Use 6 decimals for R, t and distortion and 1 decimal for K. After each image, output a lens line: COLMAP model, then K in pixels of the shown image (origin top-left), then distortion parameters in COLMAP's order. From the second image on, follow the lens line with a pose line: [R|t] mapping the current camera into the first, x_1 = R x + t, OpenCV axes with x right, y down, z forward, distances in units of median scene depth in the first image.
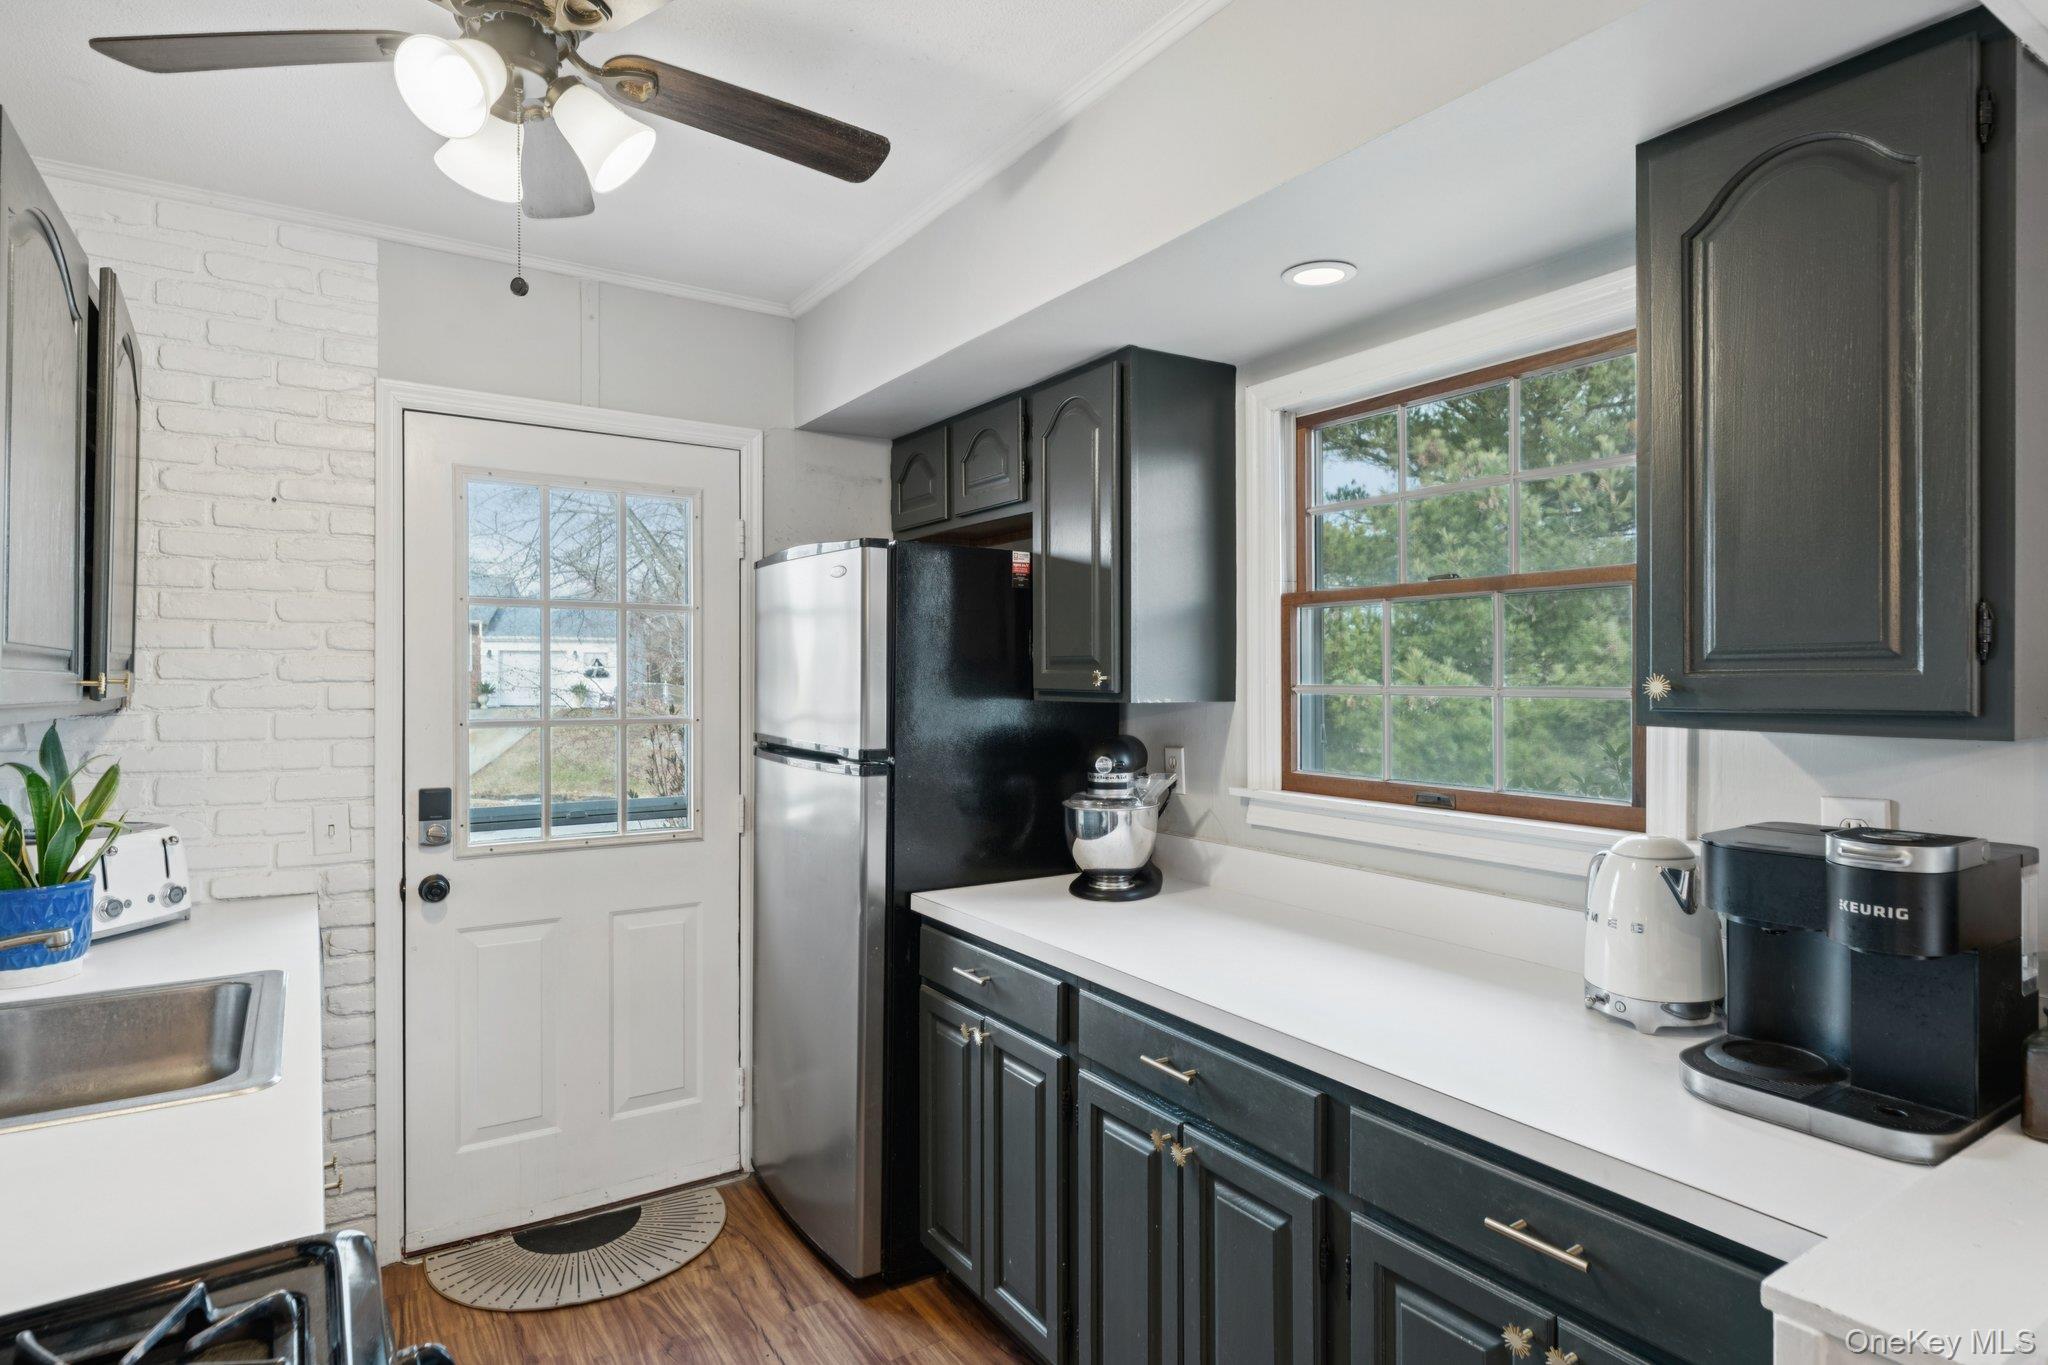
lens RADIAL K [[1080.7, 0, 1024.0], [0, 1080.7, 682.5], [0, 0, 1]] dist [0.005181, -0.001660]
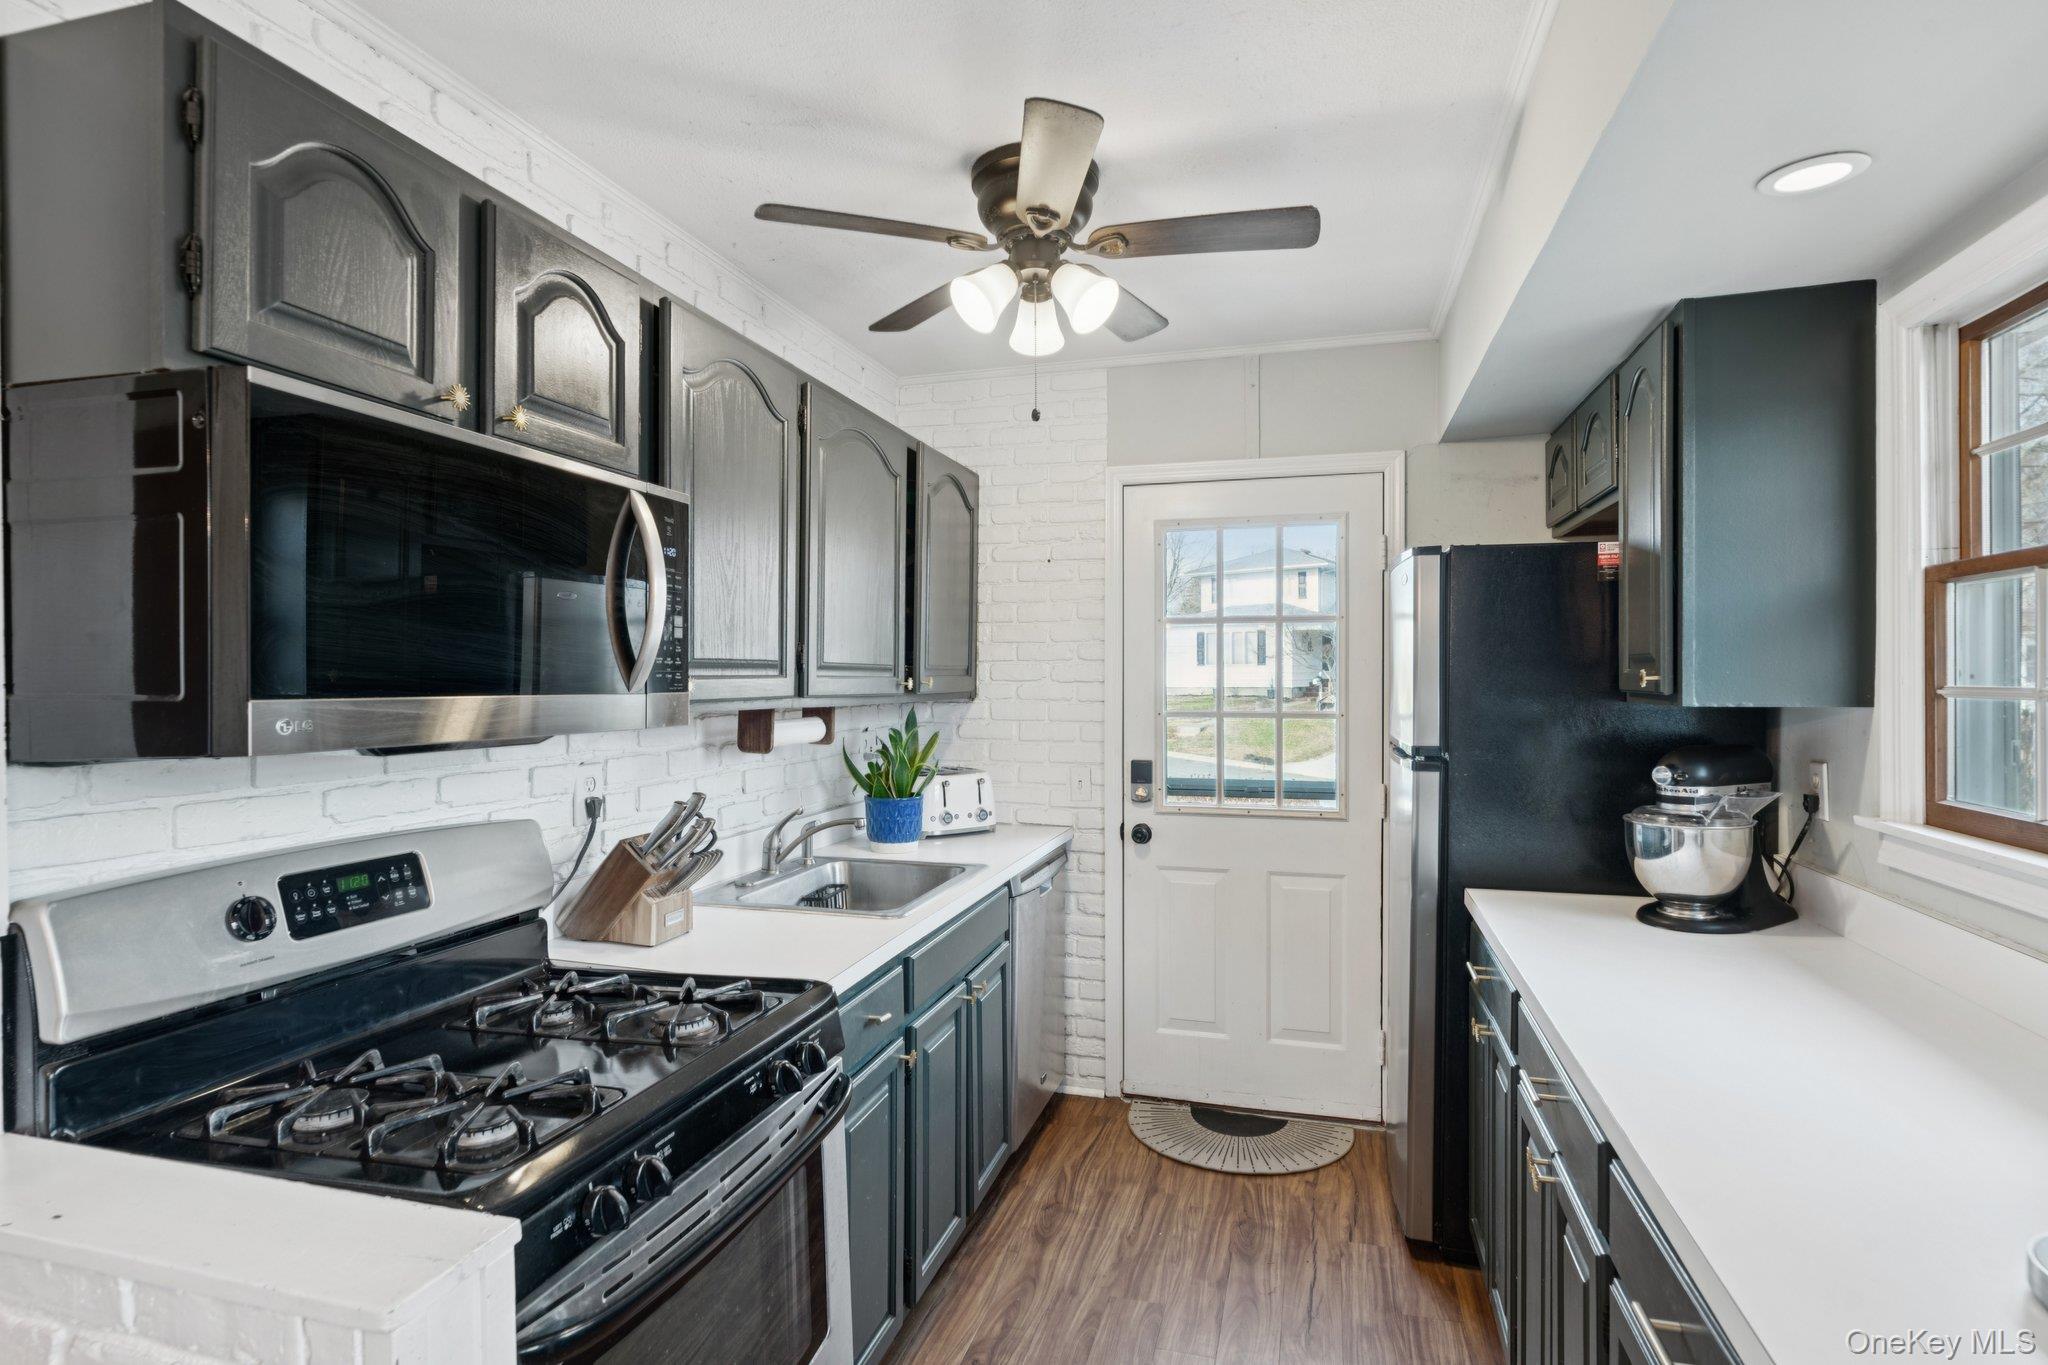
lens RADIAL K [[1024.3, 0, 1024.0], [0, 1024.3, 682.5], [0, 0, 1]] dist [0.000231, 0.000129]
pose [[0.654212, -0.000088, -0.756311, 0.351551], [0.001675, 0.999998, 0.001333, -0.002297], [0.756309, -0.002138, 0.654211, 0.045677]]
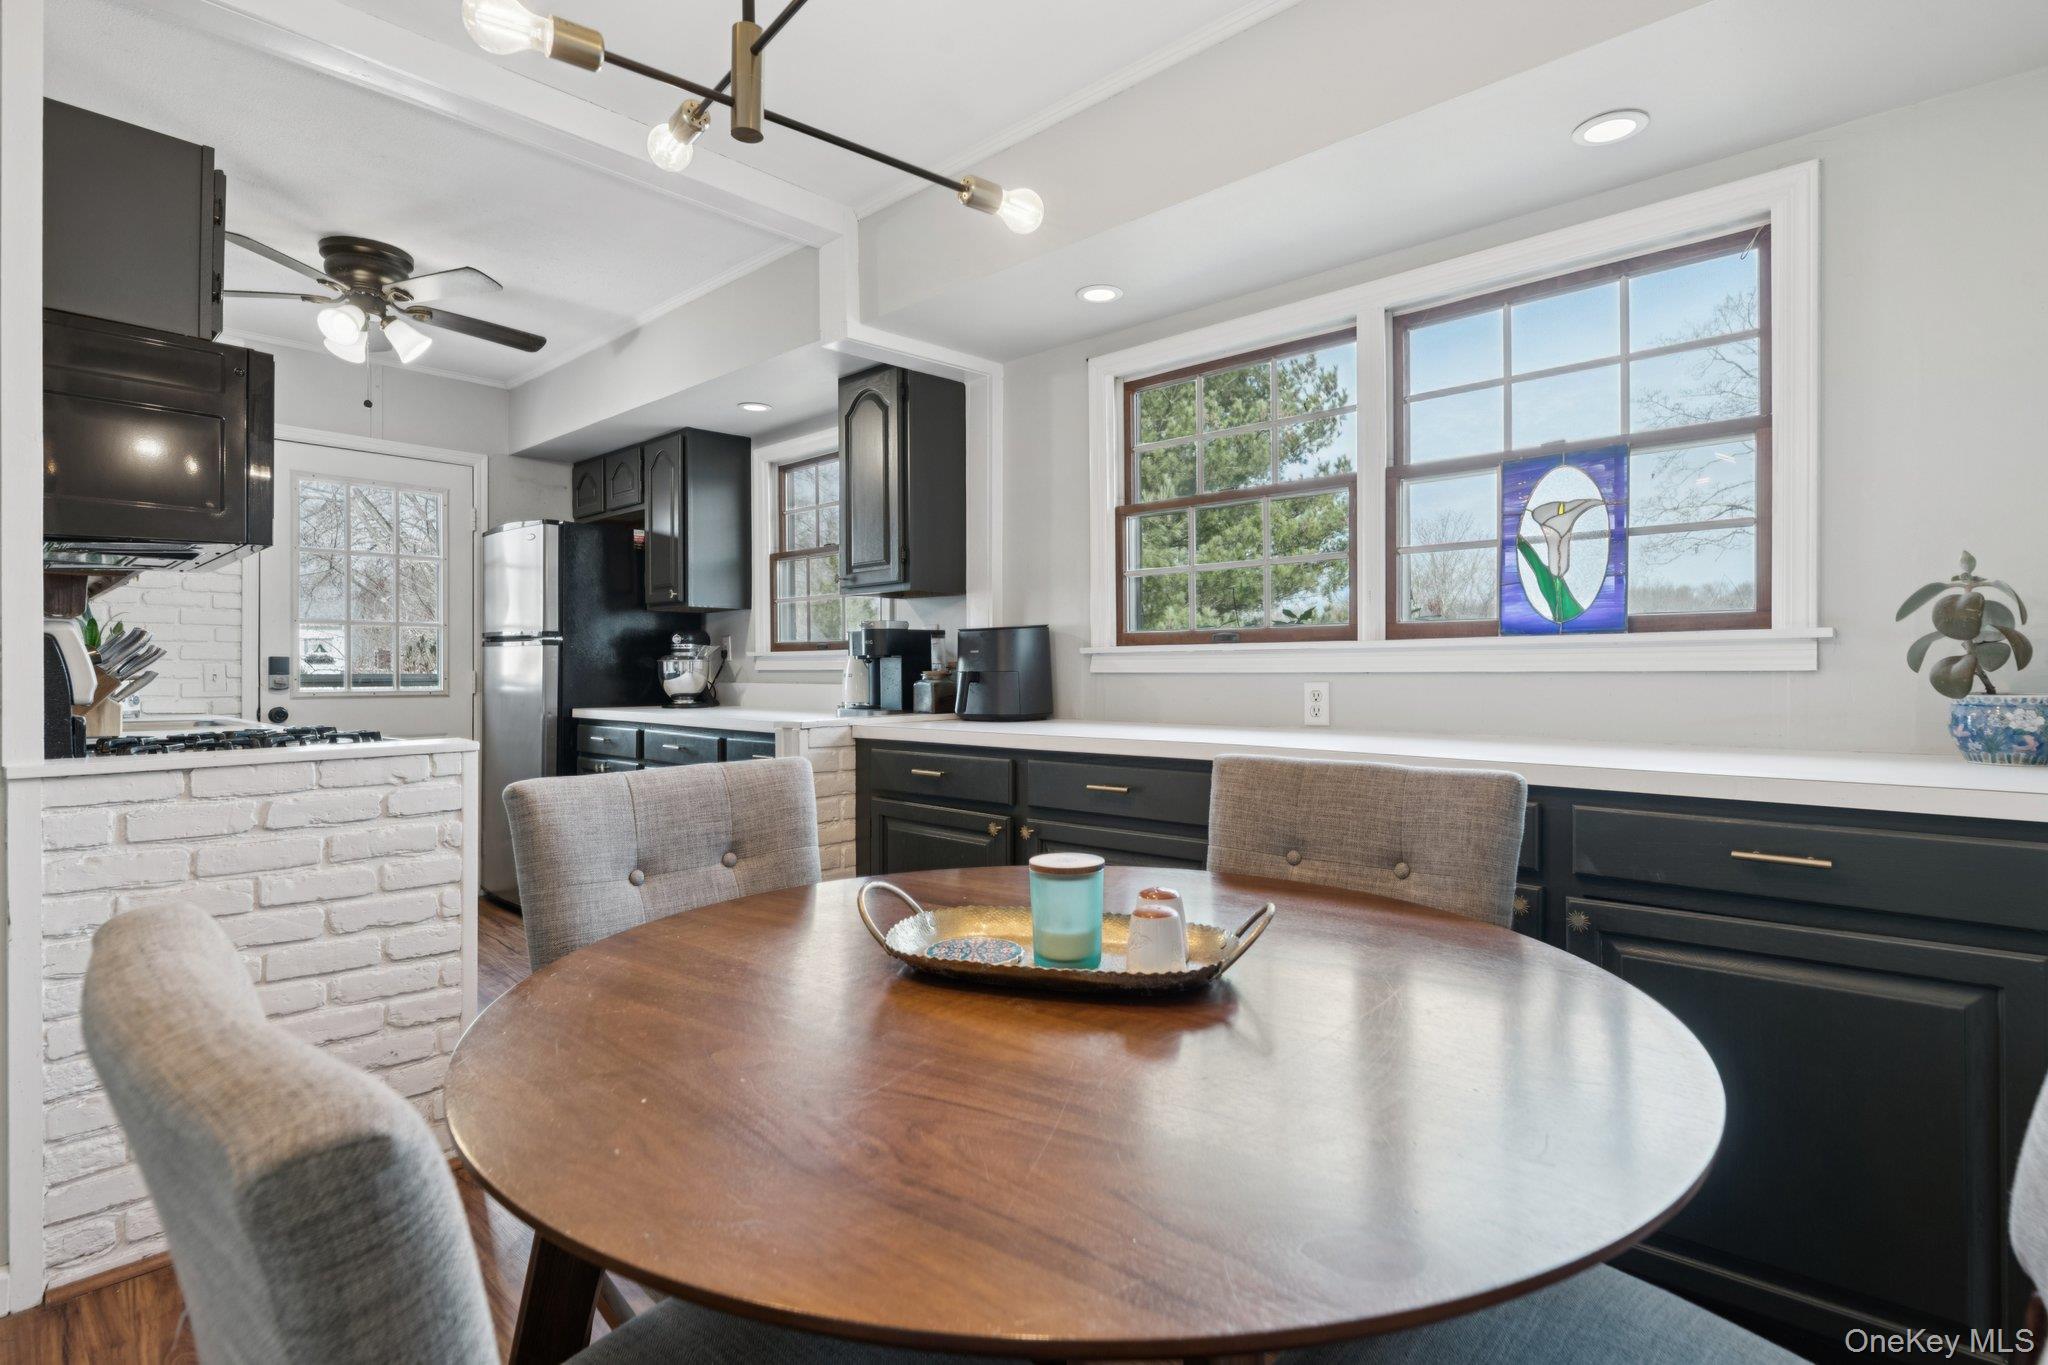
lens RADIAL K [[1013.6, 0, 1027.4], [0, 1013.6, 674.4], [0, 0, 1]] dist [-0.001045, -0.000597]
pose [[0.971183, -0.003222, 0.238315, 0.241547], [0.004072, 0.999987, -0.003075, 0.142214], [-0.238302, 0.003957, 0.971183, -0.895137]]
